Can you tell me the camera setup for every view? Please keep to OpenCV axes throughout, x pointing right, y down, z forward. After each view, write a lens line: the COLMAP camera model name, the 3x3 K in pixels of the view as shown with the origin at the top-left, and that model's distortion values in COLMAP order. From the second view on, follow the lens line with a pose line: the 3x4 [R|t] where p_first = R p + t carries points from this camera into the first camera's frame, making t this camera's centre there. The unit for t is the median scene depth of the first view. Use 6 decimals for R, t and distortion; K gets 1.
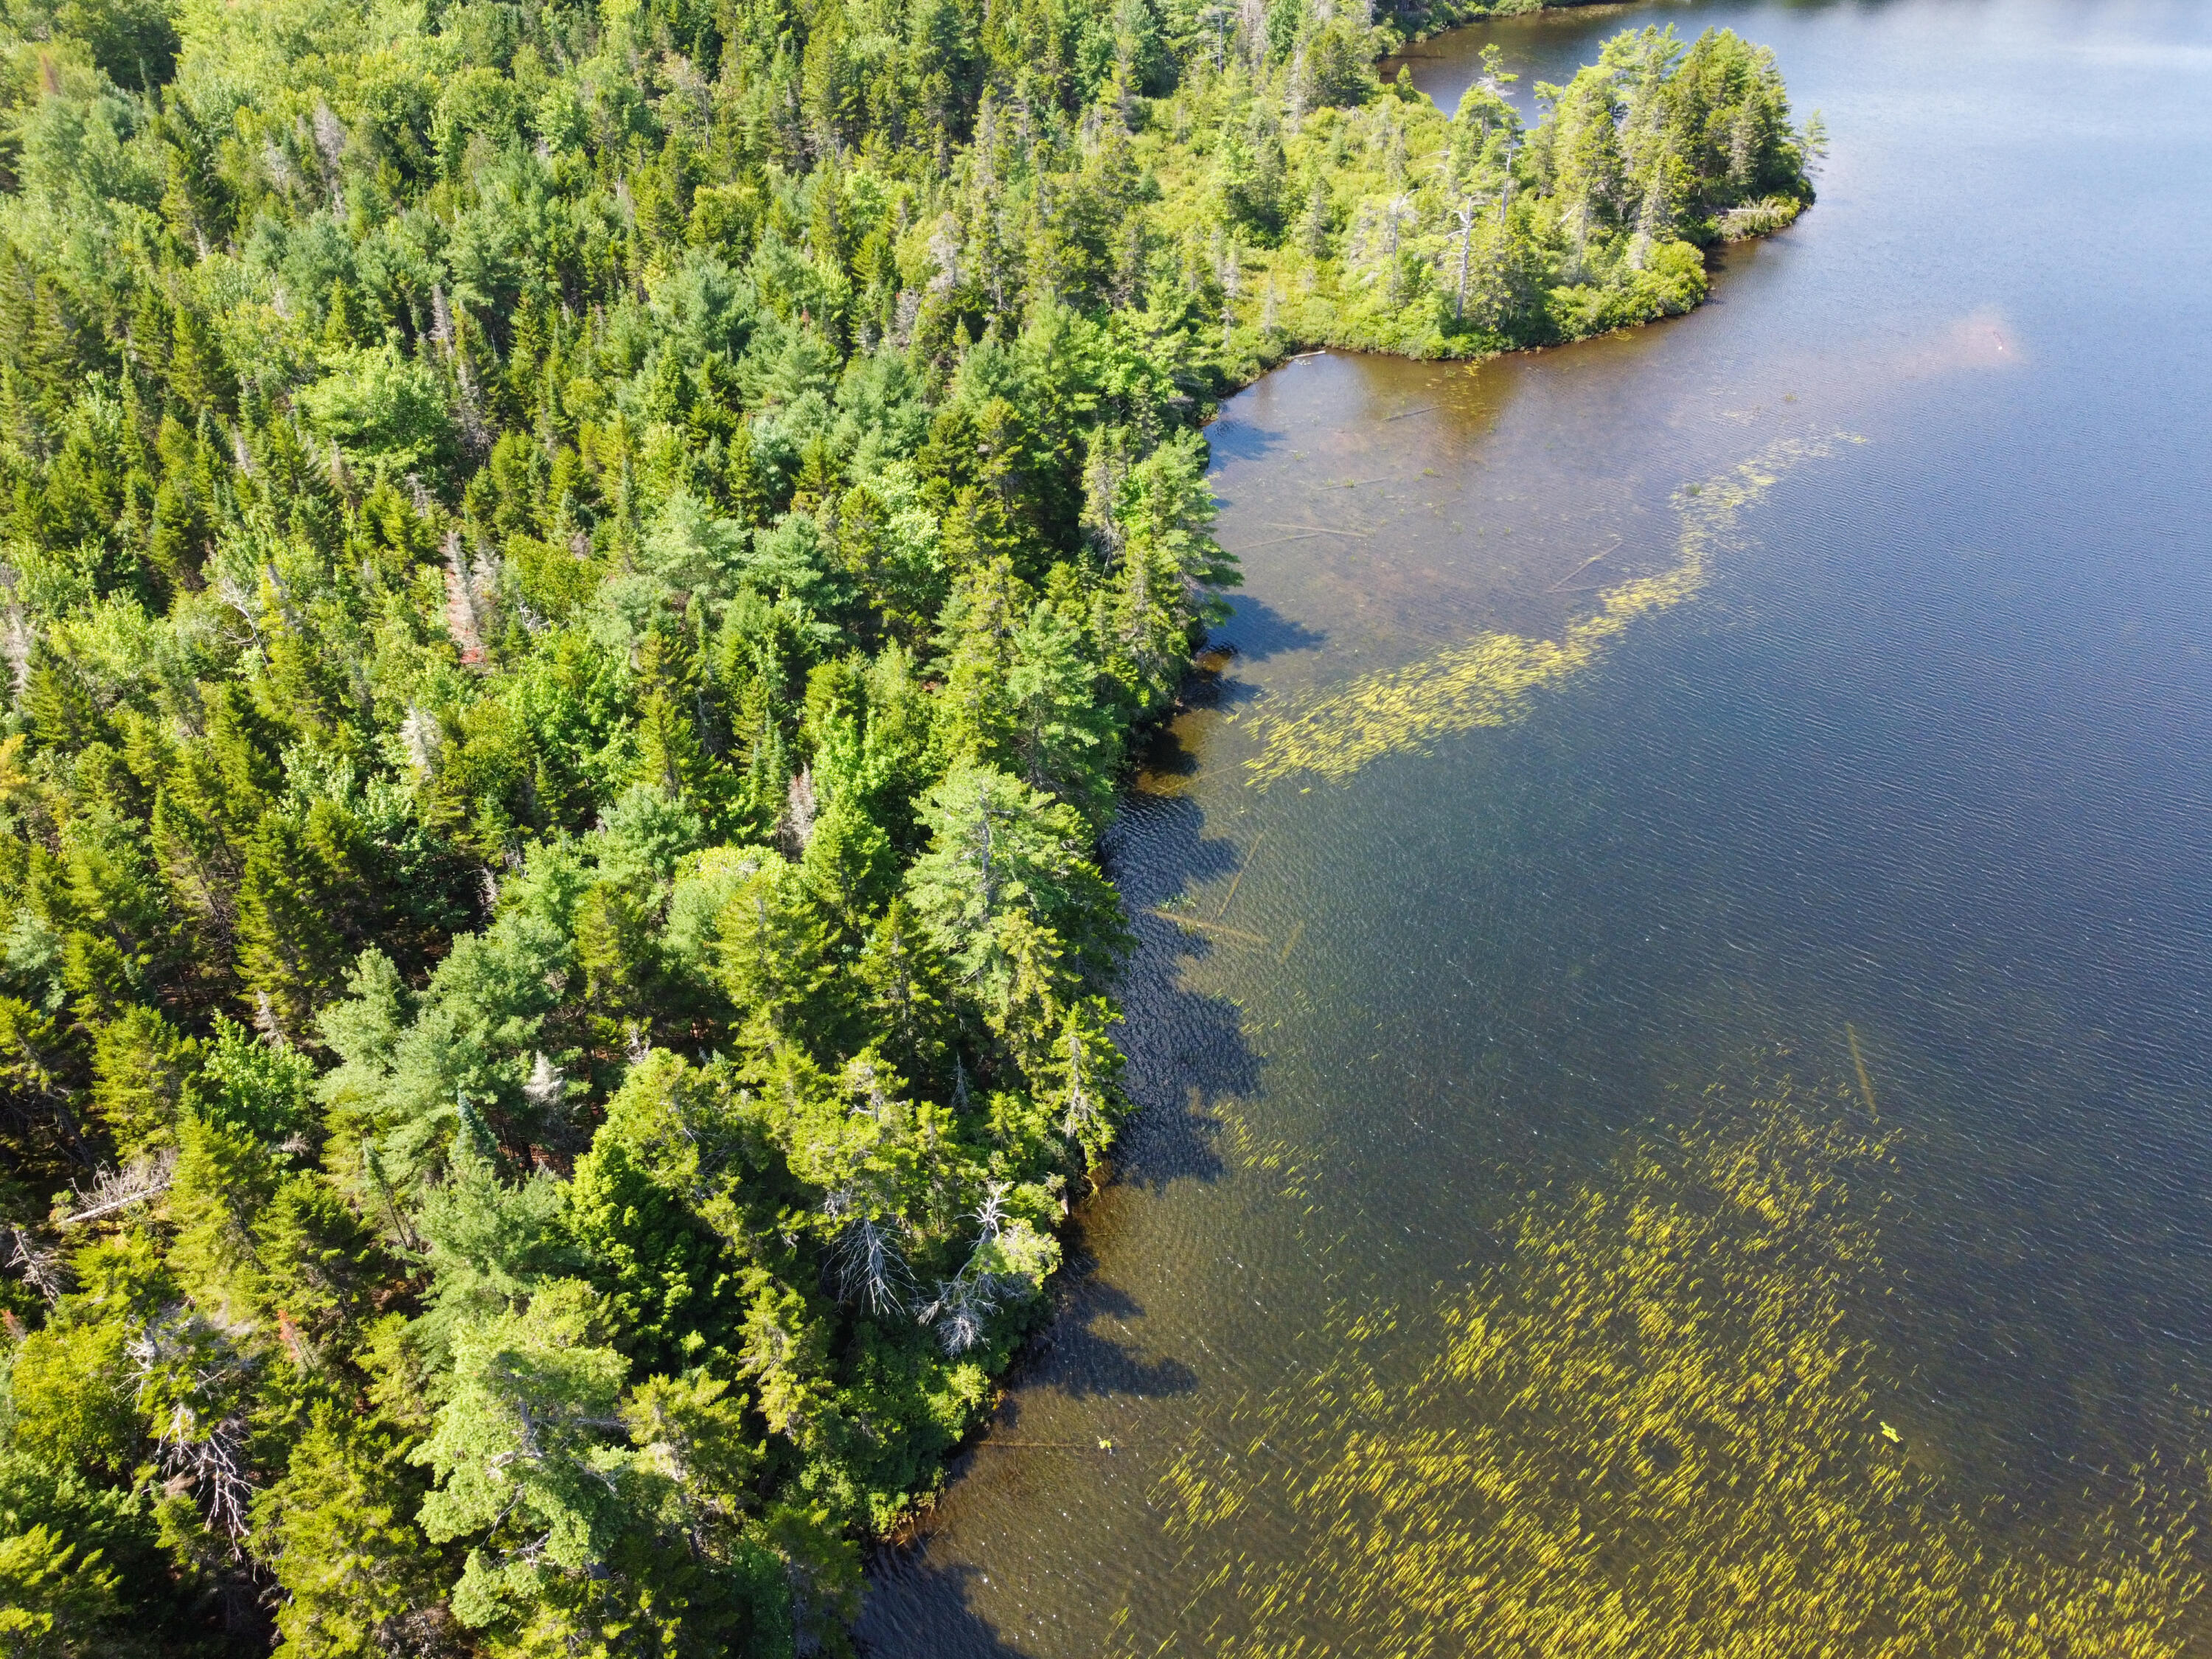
lens RADIAL K [[1667.5, 0, 1105.3], [0, 1667.5, 832.7], [0, 0, 1]] dist [0.000970, -0.002752]
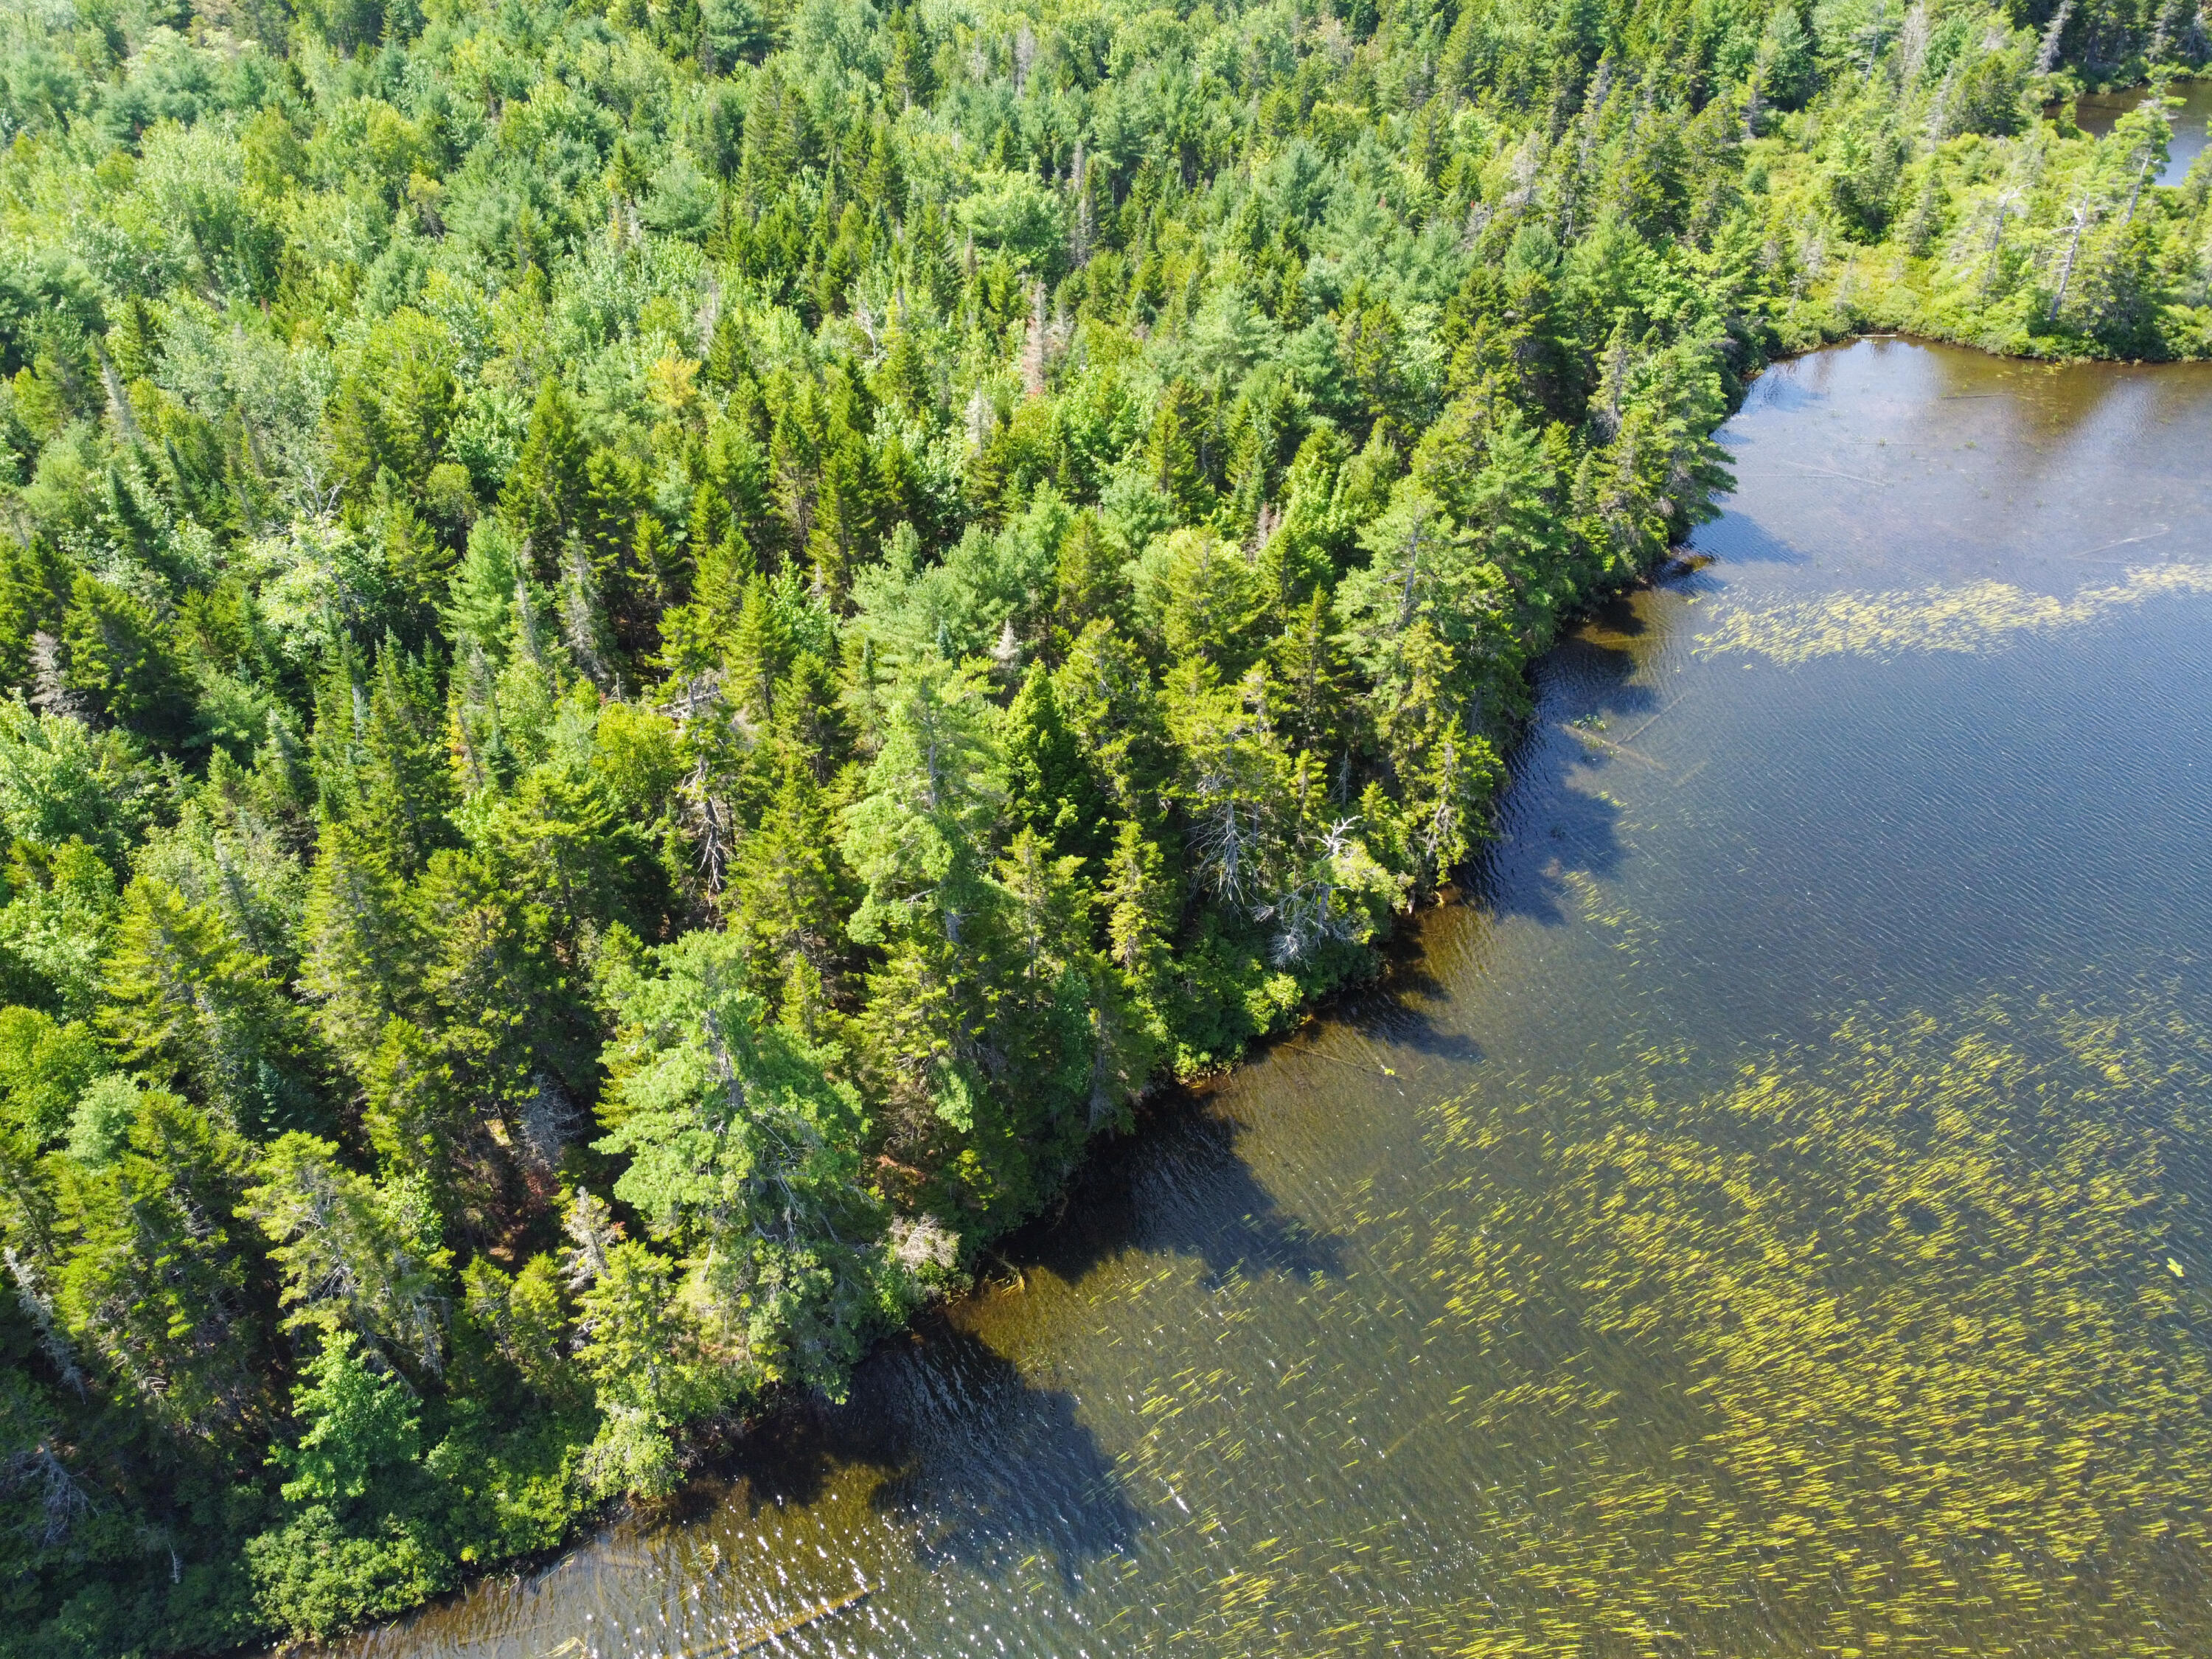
lens RADIAL K [[1667.5, 0, 1109.3], [0, 1667.5, 826.7], [0, 0, 1]] dist [0.000970, -0.002752]
pose [[0.930990, 0.213120, -0.296374, 0.089063], [-0.226093, 0.974057, -0.009785, 0.189764], [0.286599, 0.076118, 0.955022, -0.100143]]
